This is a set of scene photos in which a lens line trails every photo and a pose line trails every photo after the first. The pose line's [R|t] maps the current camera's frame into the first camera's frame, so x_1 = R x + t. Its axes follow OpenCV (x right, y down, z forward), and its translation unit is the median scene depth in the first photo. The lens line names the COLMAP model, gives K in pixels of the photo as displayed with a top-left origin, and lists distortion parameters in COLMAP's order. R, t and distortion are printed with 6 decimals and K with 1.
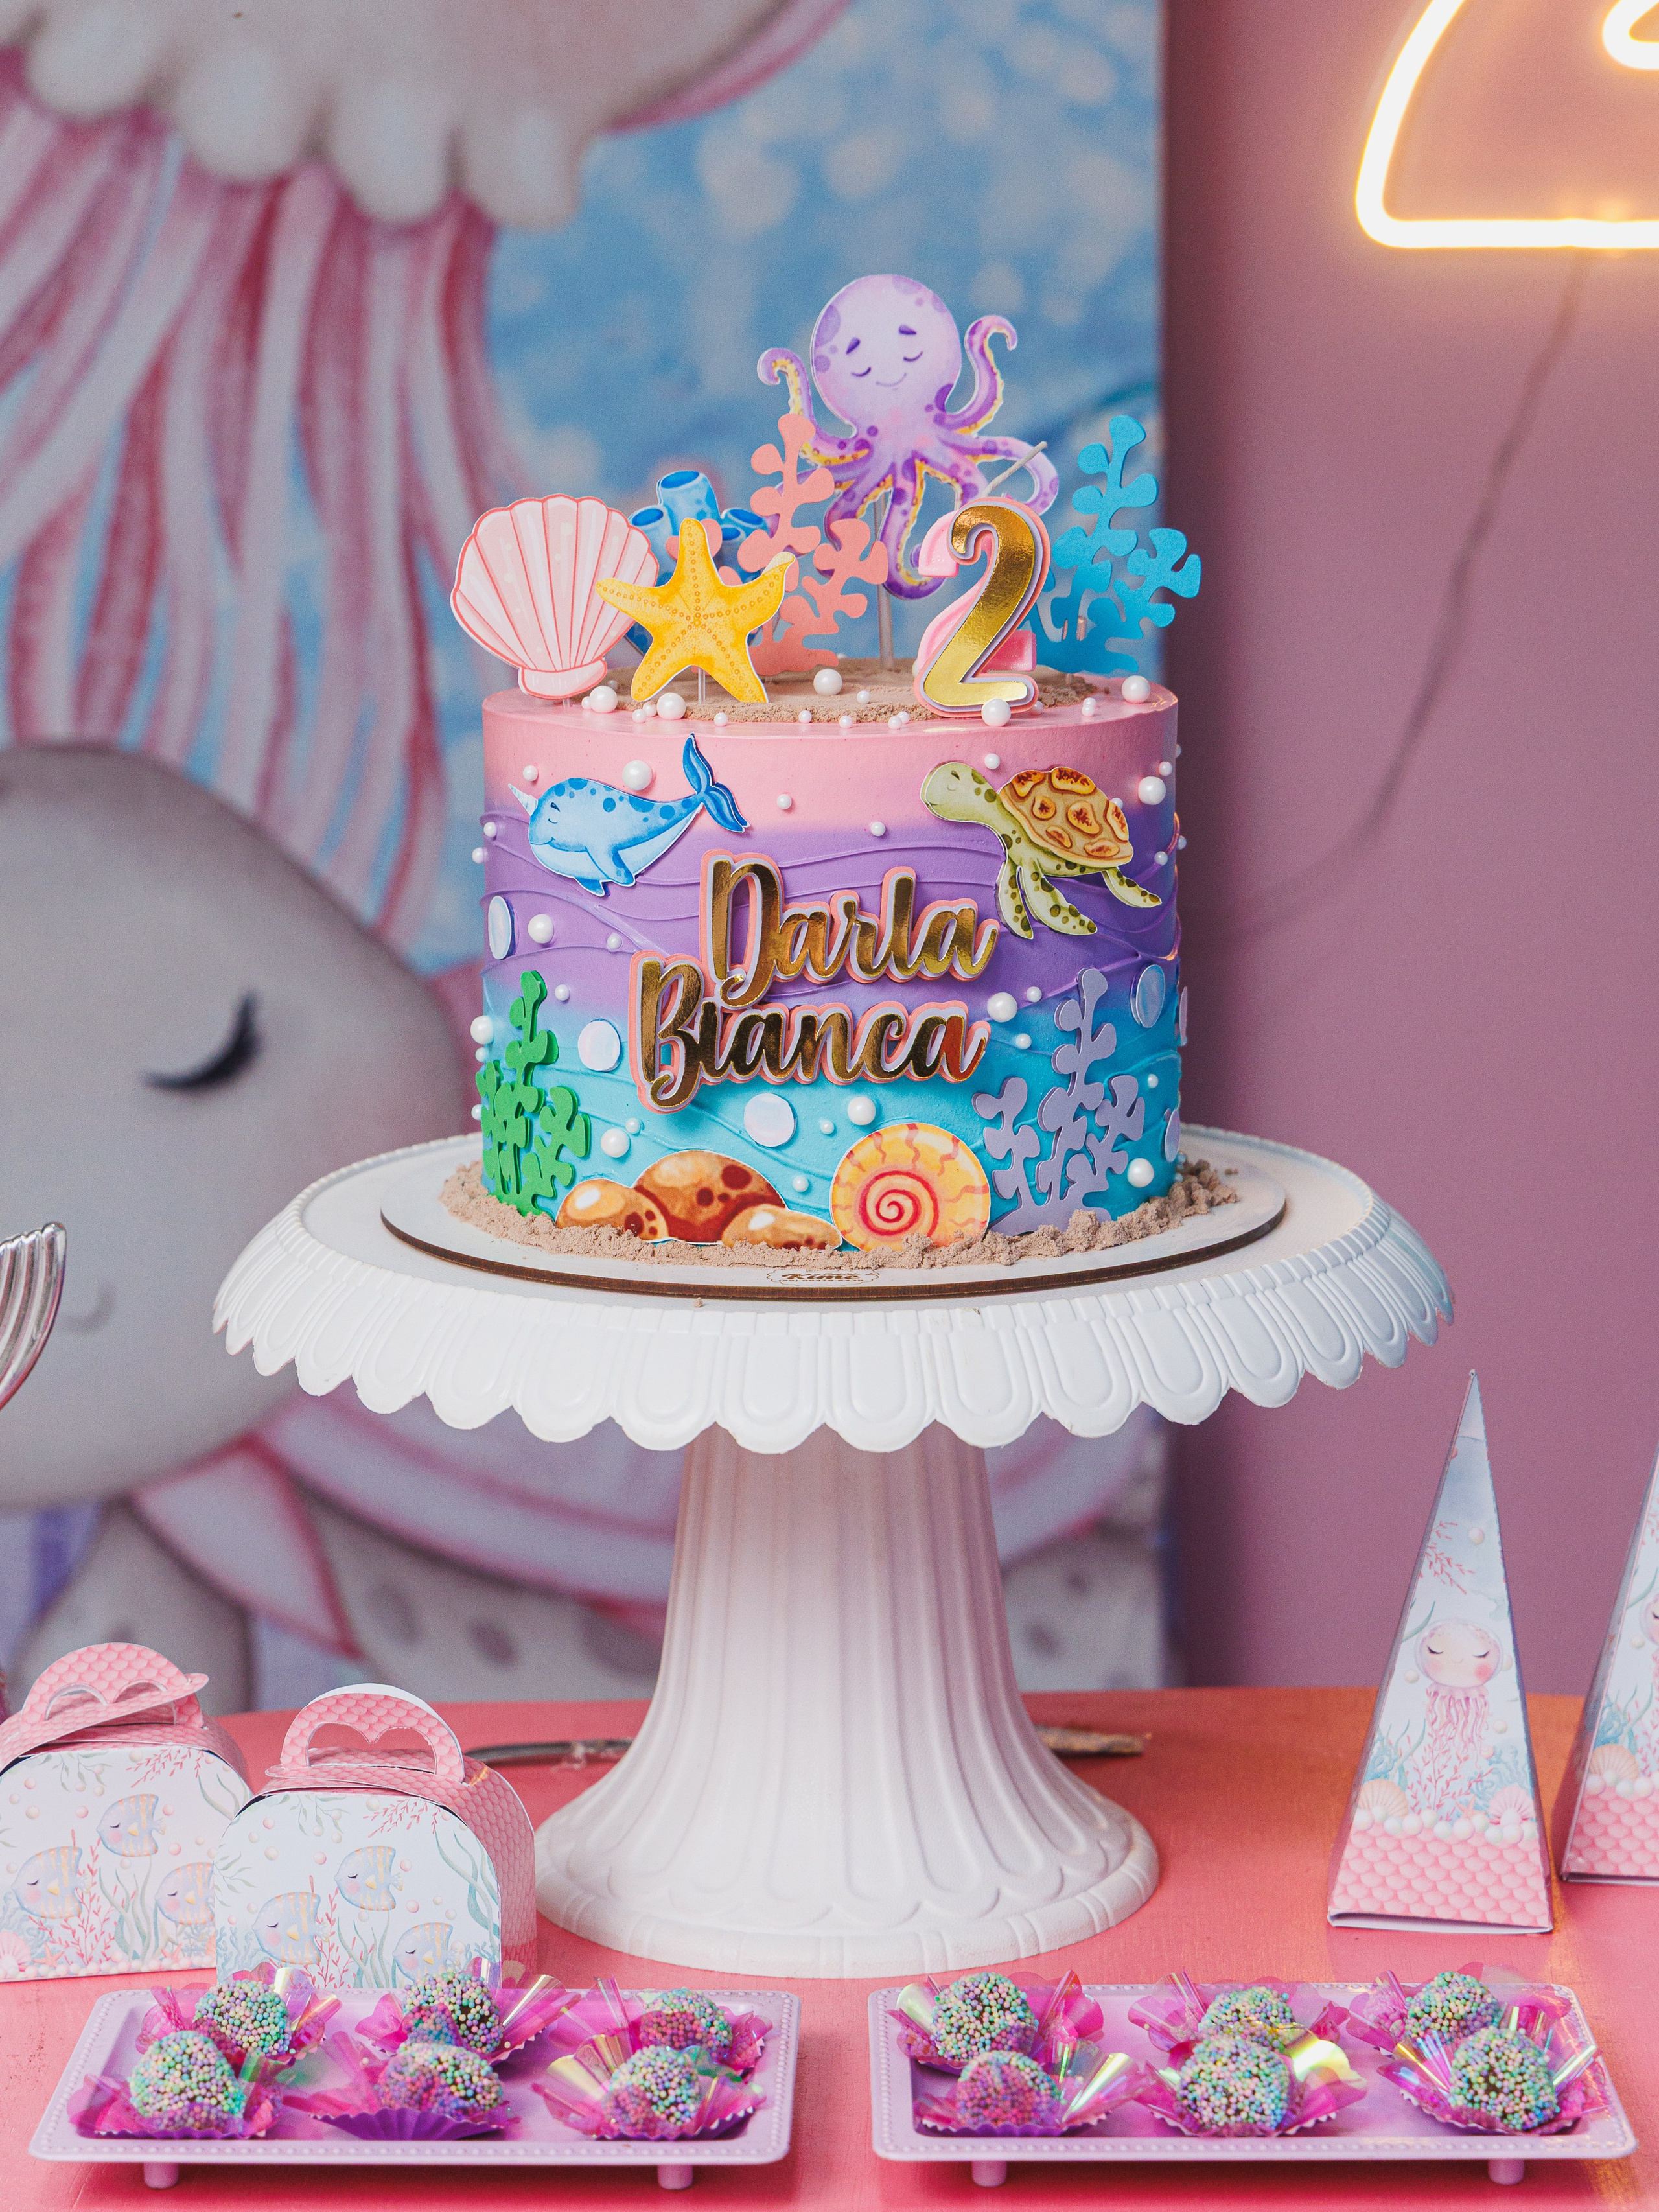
lens RADIAL K [[5261.5, 0, 786.2], [0, 5261.5, 1092.8], [0, 0, 1]] dist [0.058953, 0.000000]
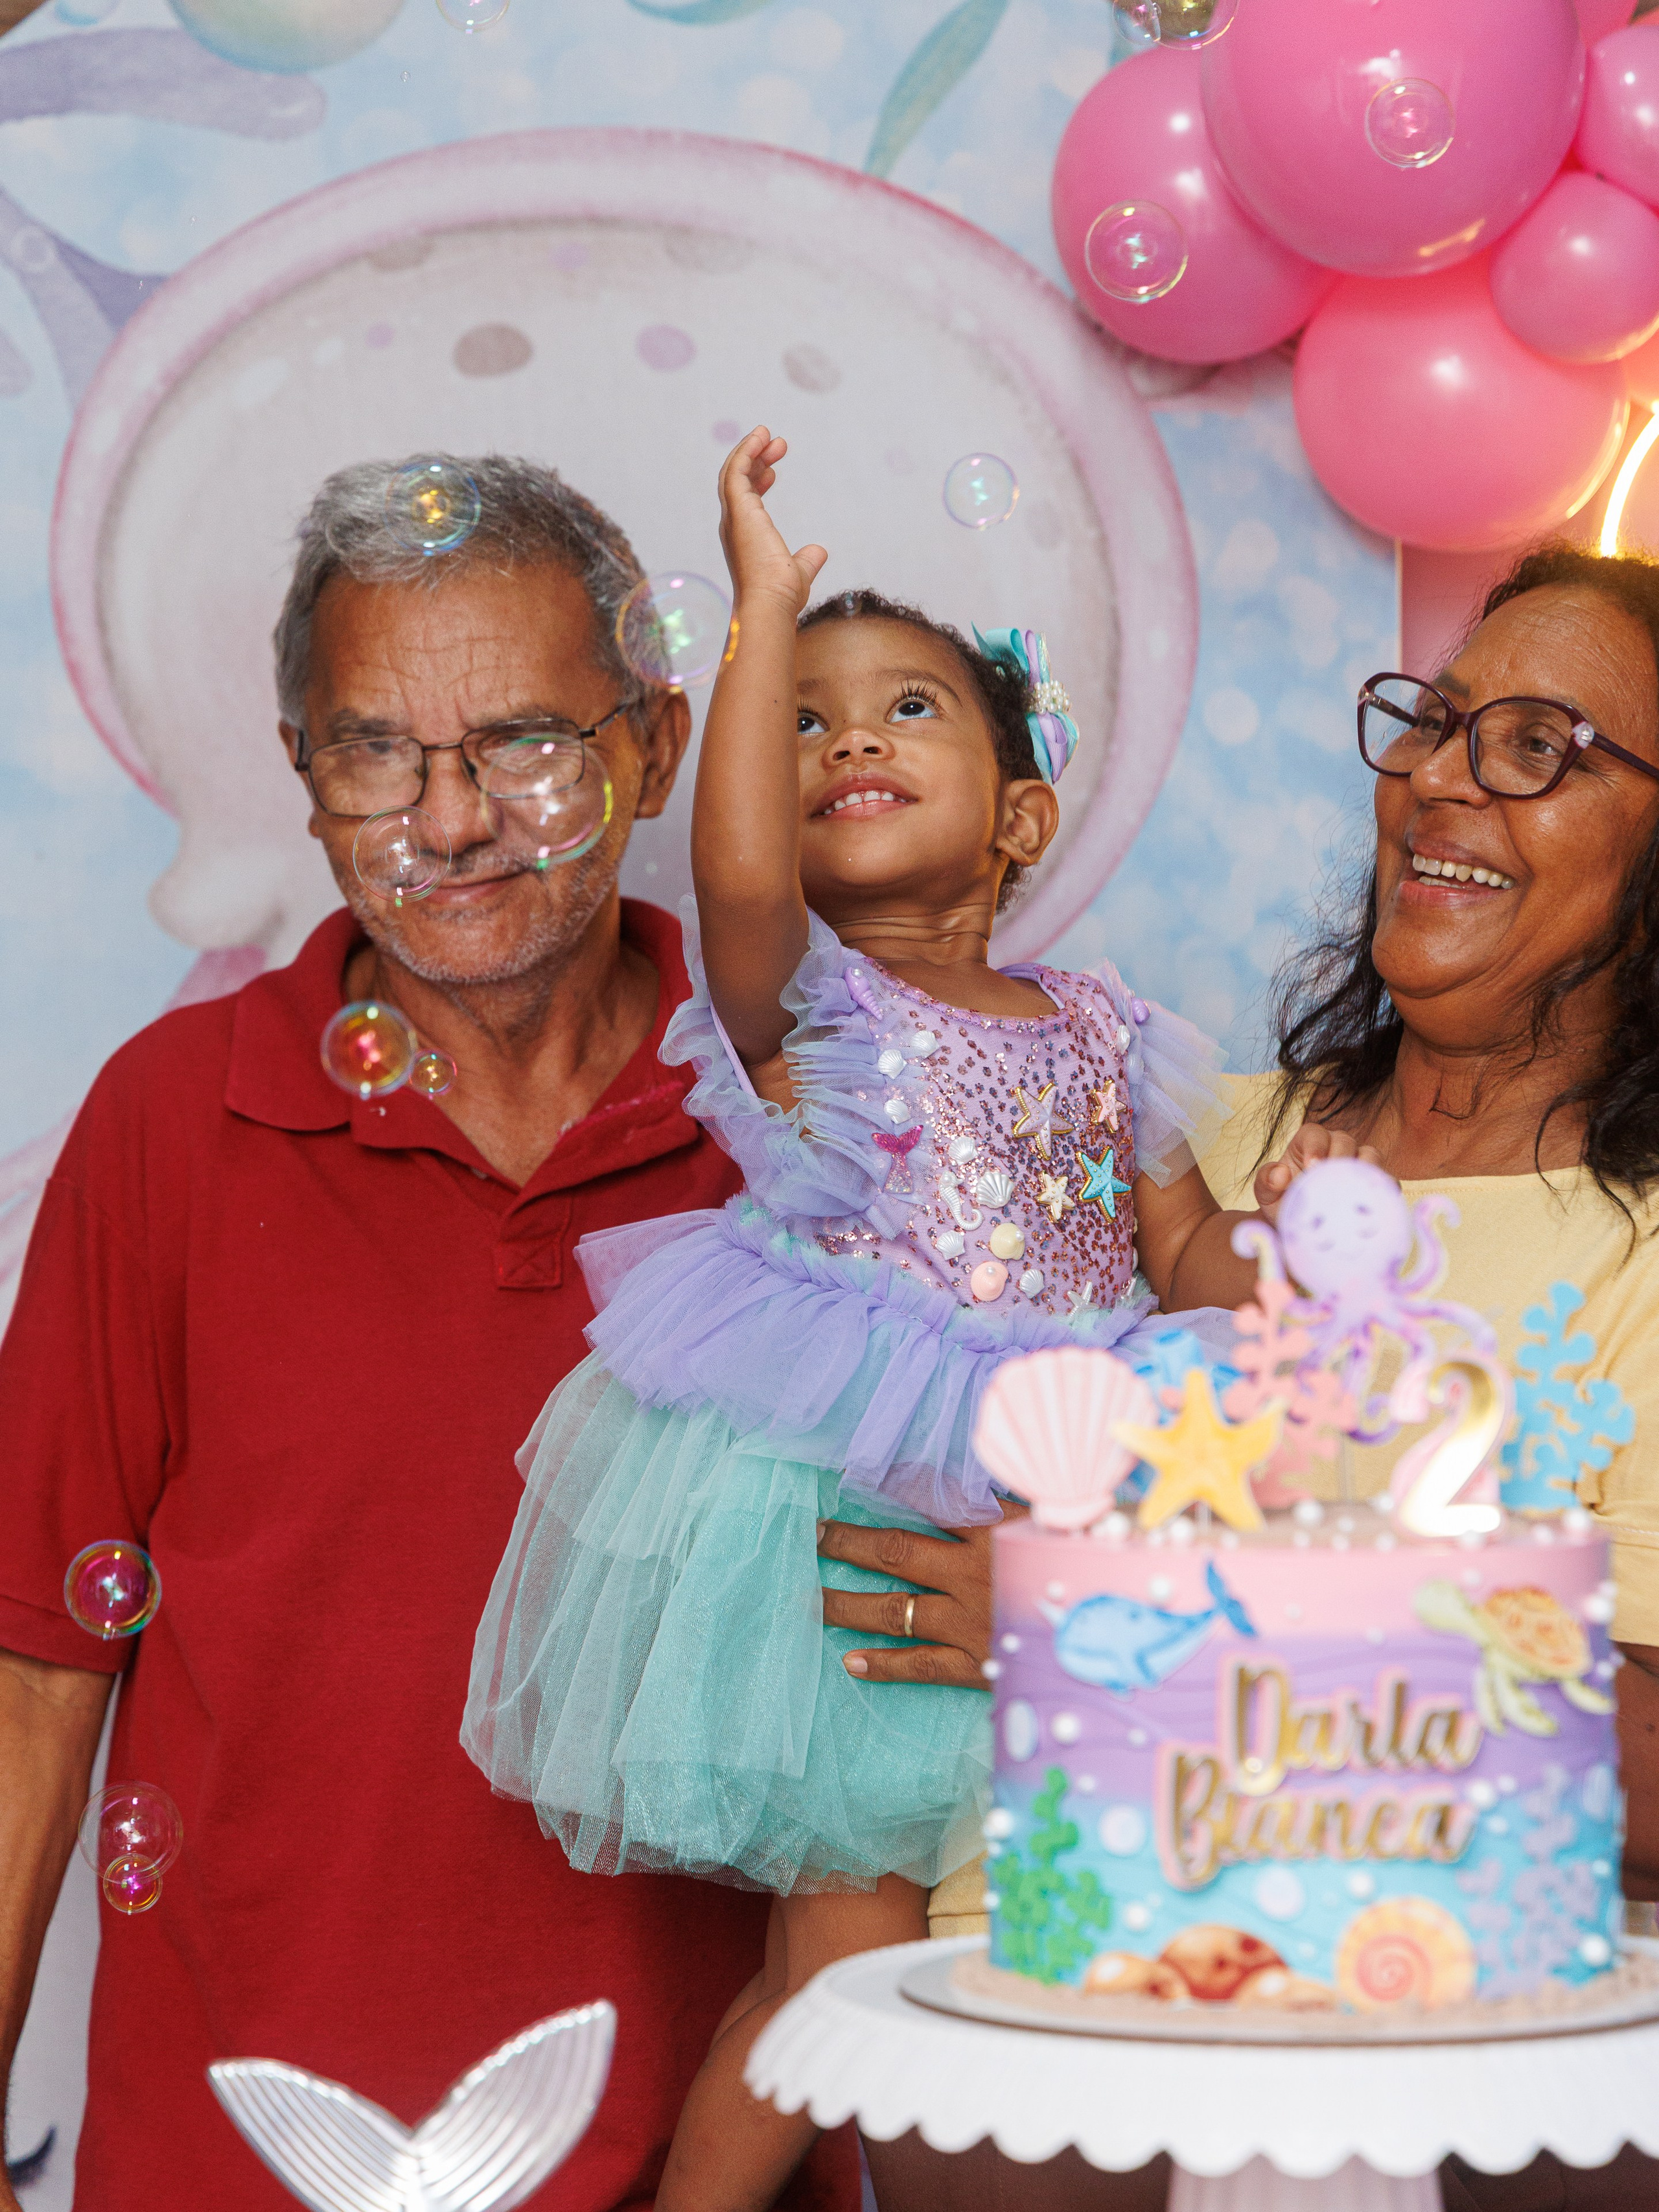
lens RADIAL K [[6641.8, 0, 758.9], [0, 6641.8, 1119.8], [0, 0, 1]] dist [0.013924, 0.000000]
pose [[0.999694, 0.004204, 0.024371, -0.148114], [-0.000153, 0.986476, -0.163908, 0.073940], [-0.024731, 0.163854, 0.986175, -0.428952]]
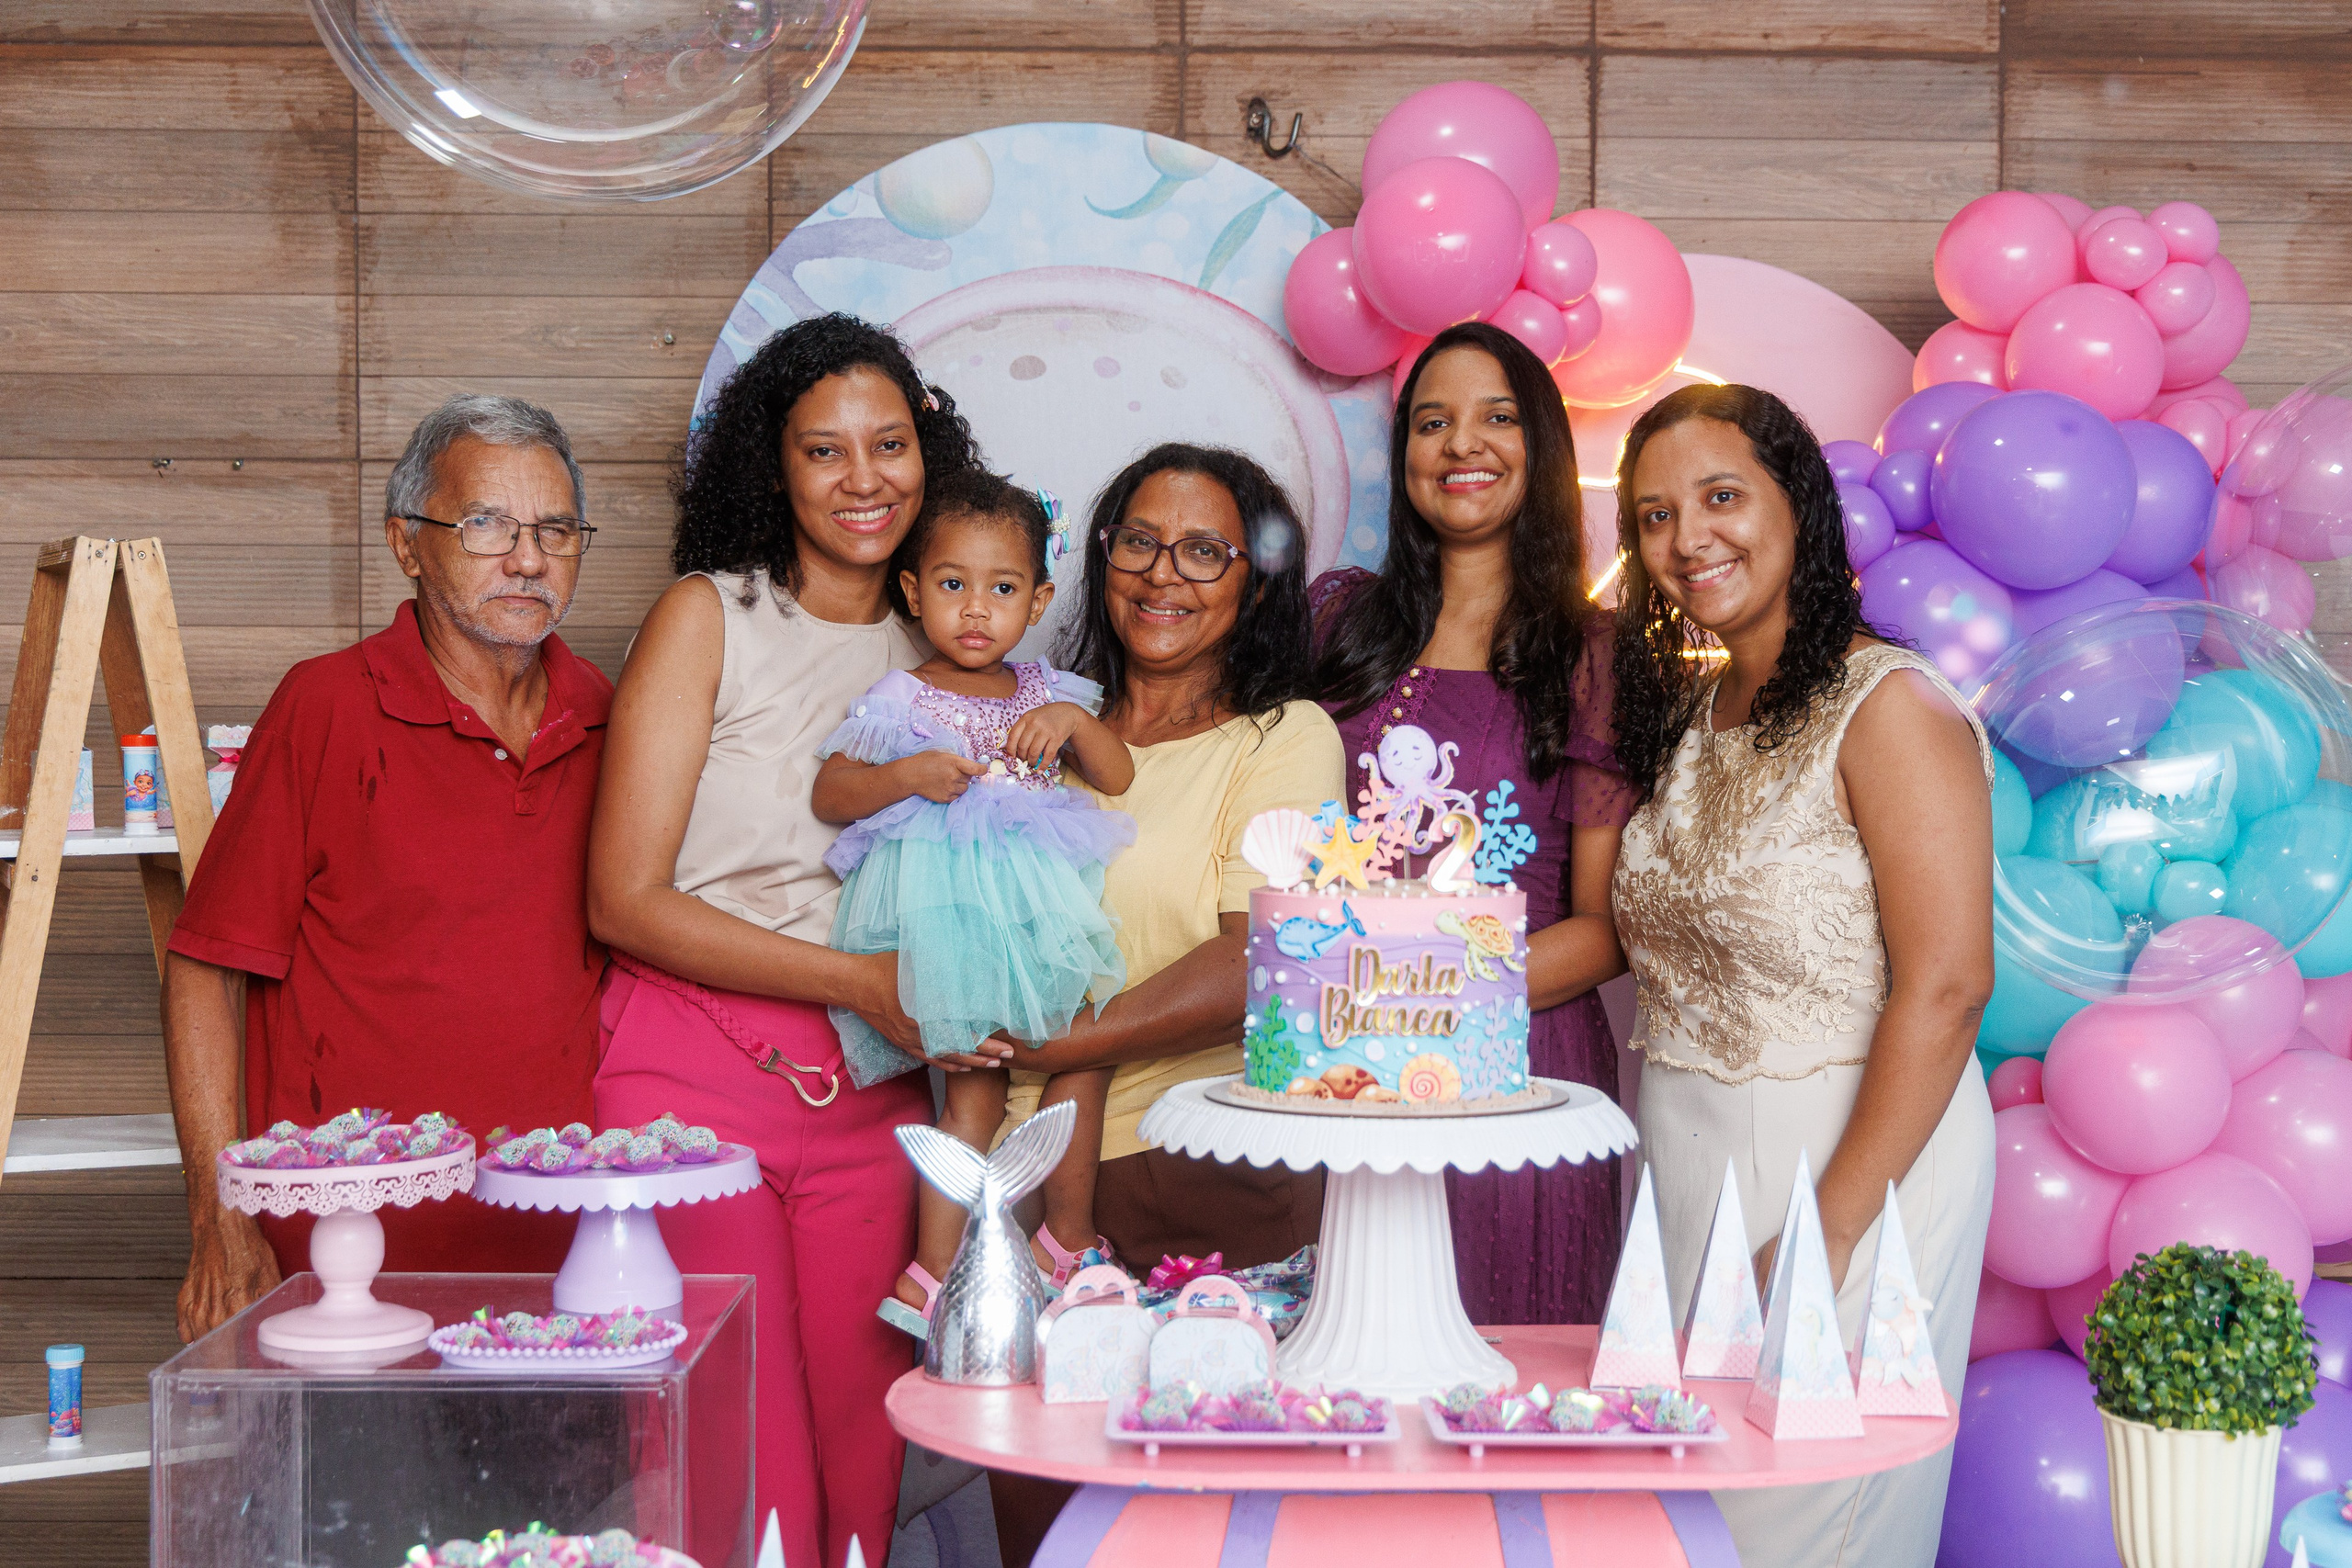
lens RADIAL K [[3127.1, 0, 1162.2], [0, 3127.1, 781.2], [0, 0, 1]] dist [0.028884, 0.000000]
pose [[0.999492, 0.012466, 0.029322, -0.148720], [-0.007811, 0.988071, -0.153804, 0.107355], [-0.030890, 0.153497, 0.987666, -0.496790]]
